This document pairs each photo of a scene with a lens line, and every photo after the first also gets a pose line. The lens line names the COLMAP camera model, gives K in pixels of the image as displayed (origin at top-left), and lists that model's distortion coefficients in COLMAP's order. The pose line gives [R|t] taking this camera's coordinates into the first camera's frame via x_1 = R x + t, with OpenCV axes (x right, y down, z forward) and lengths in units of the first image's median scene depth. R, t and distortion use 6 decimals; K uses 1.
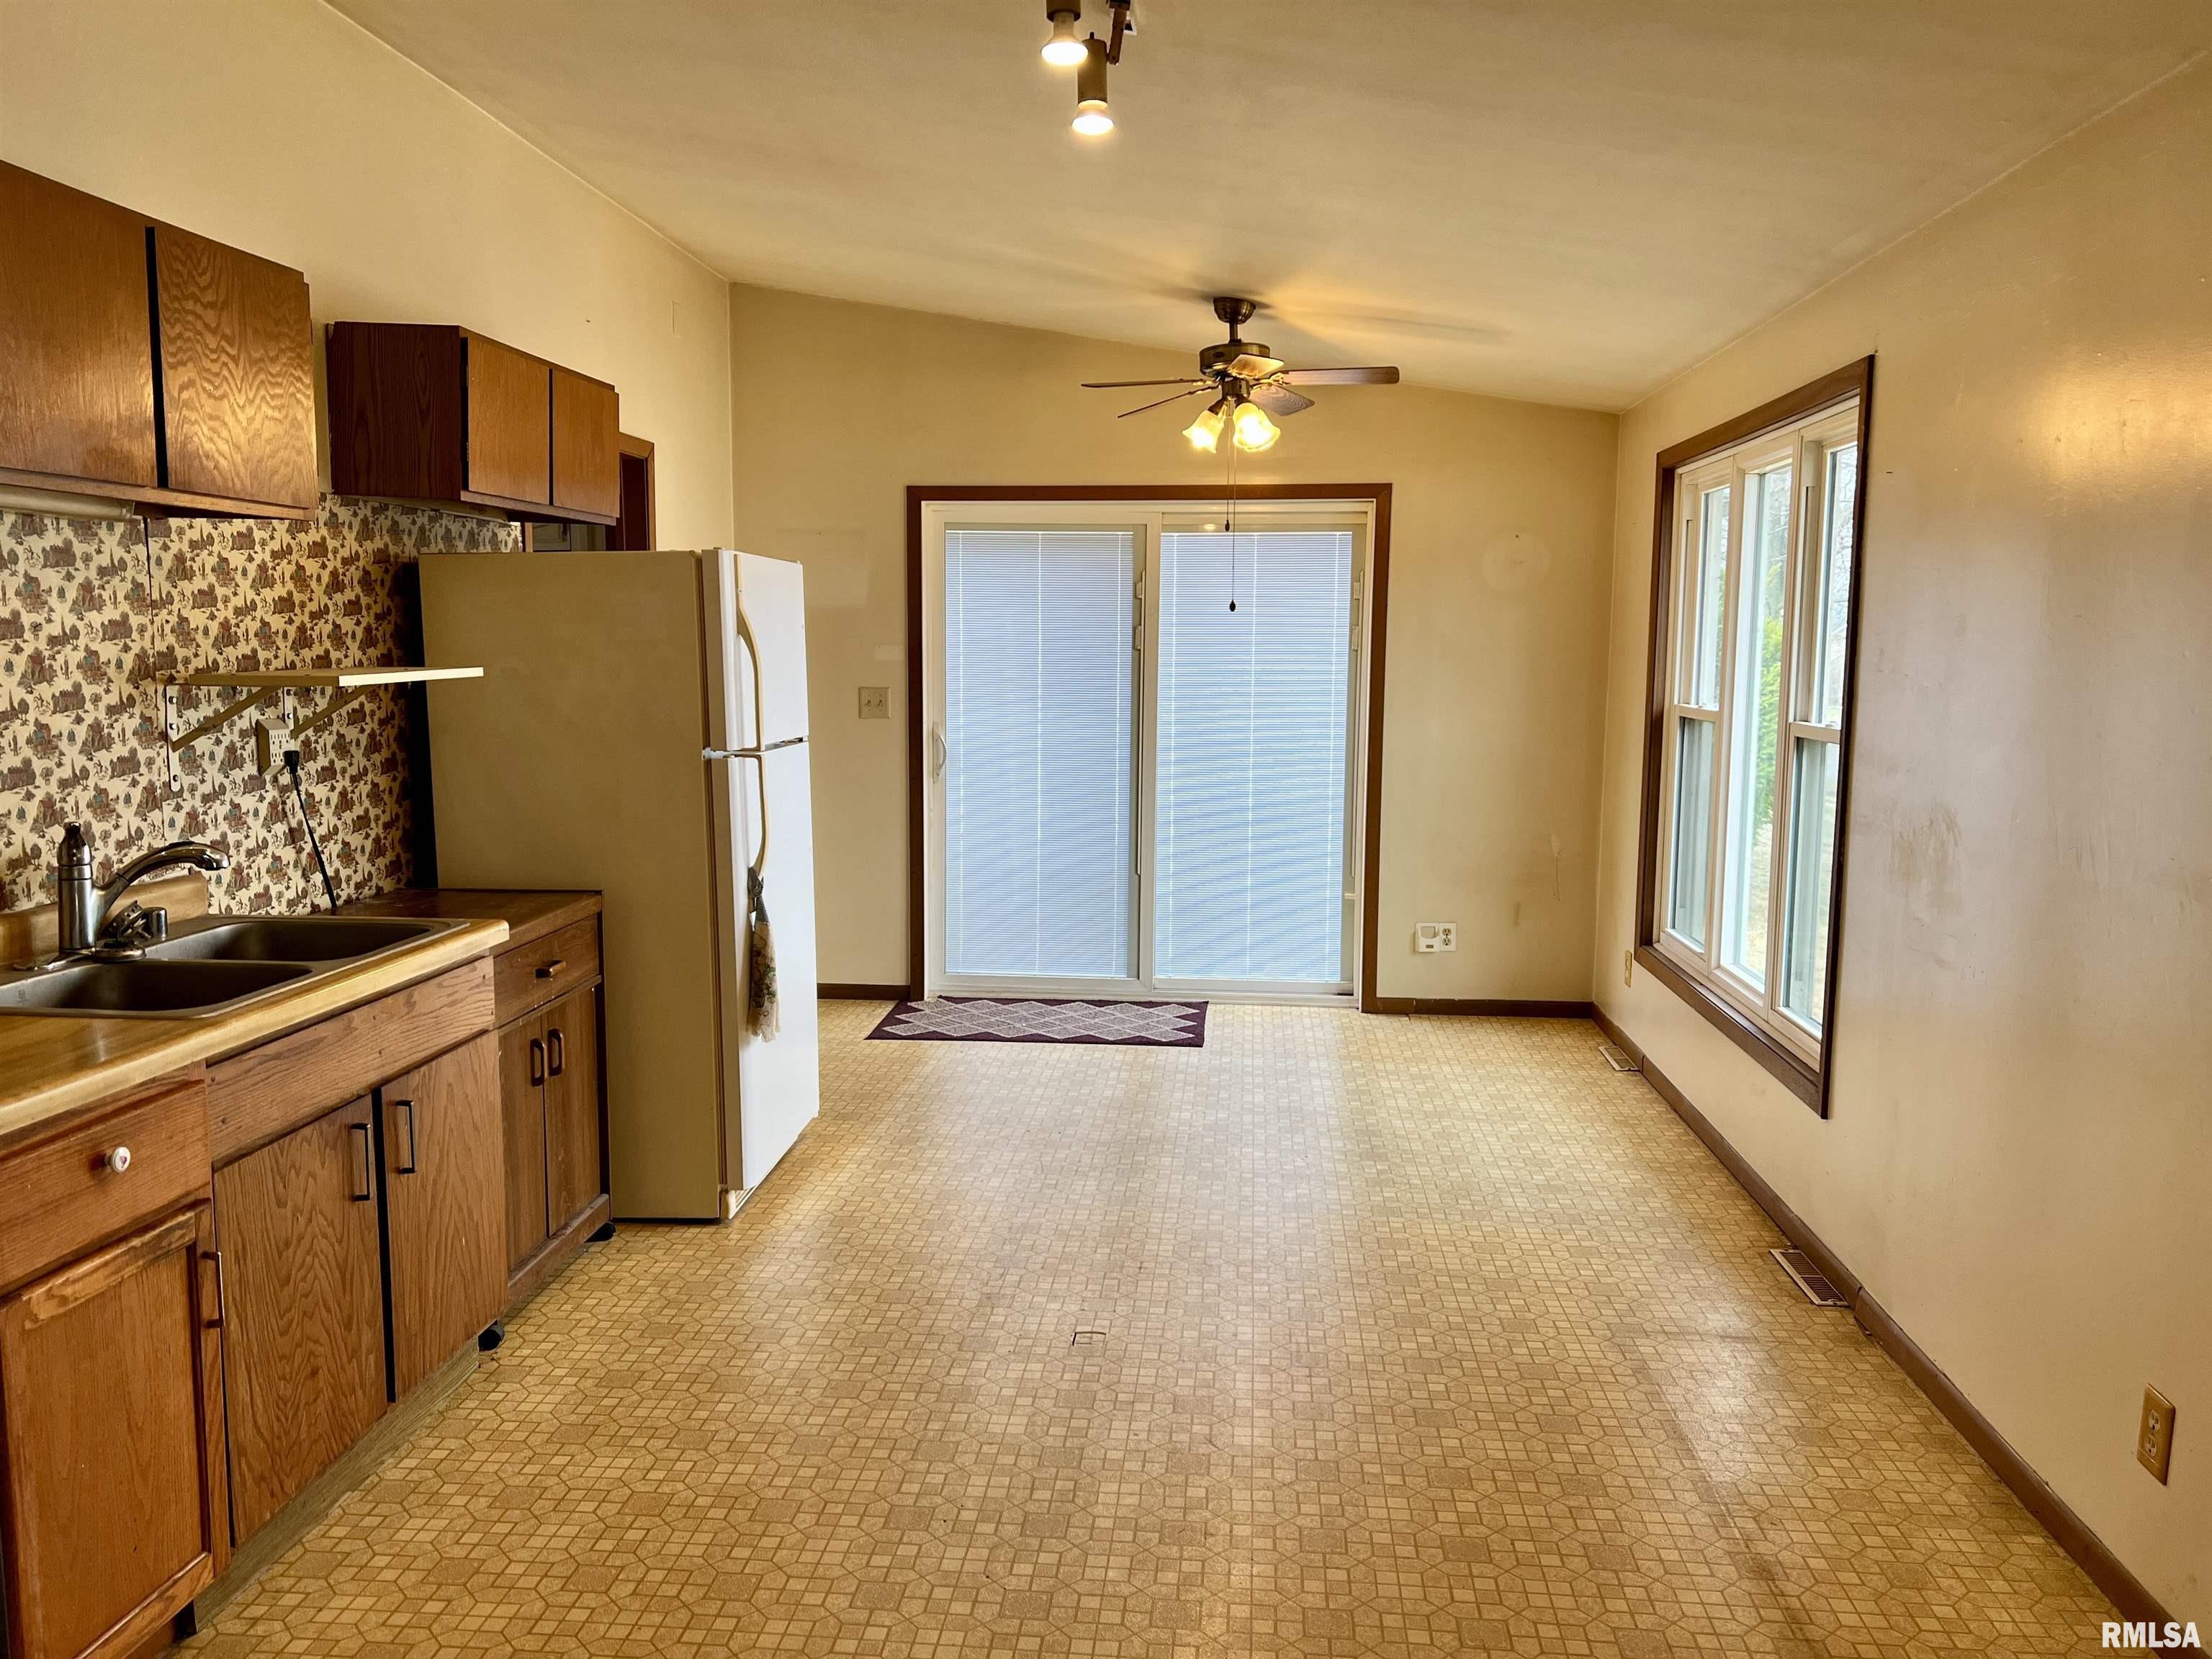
lens RADIAL K [[1704.5, 0, 1103.8], [0, 1704.5, 828.2], [0, 0, 1]] dist [0.054225, -0.056199]
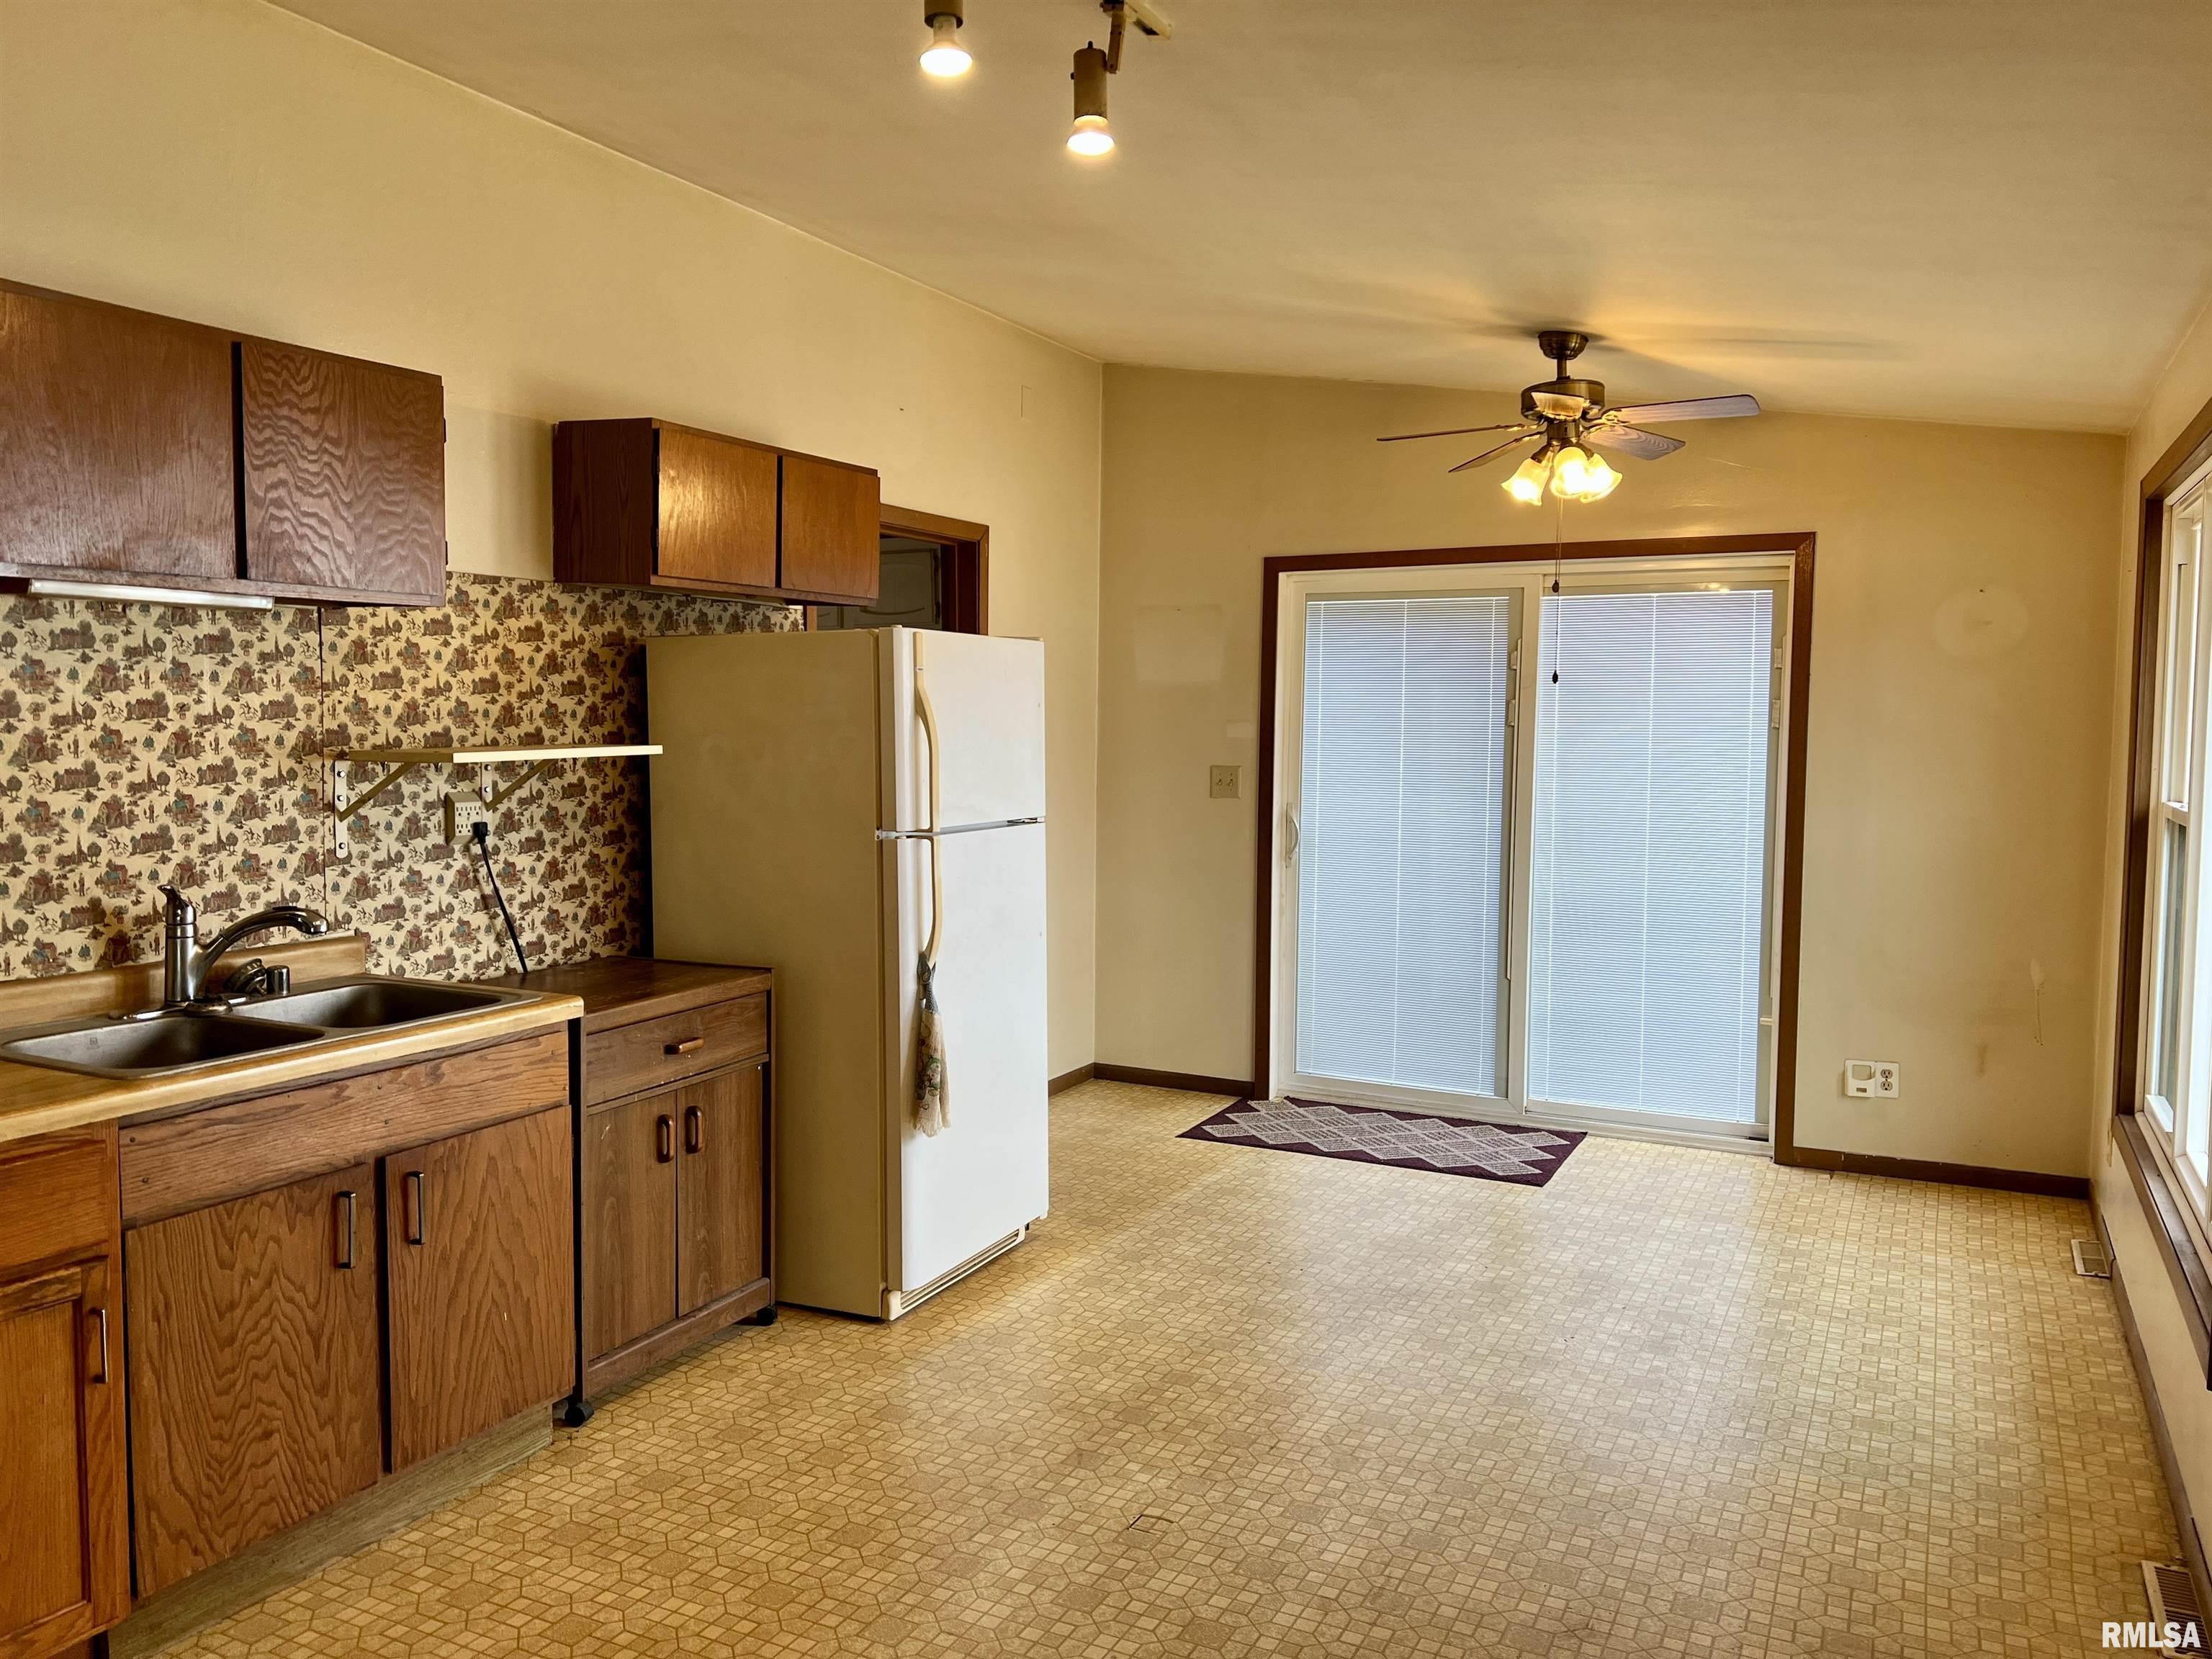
lens RADIAL K [[1704.5, 0, 1033.8], [0, 1704.5, 807.8], [0, 0, 1]] dist [0.054225, -0.056199]
pose [[0.925687, 0.020744, -0.377721, 0.222101], [-0.041917, 0.997971, -0.047921, -0.015969], [0.375961, 0.060192, 0.924678, 0.134915]]
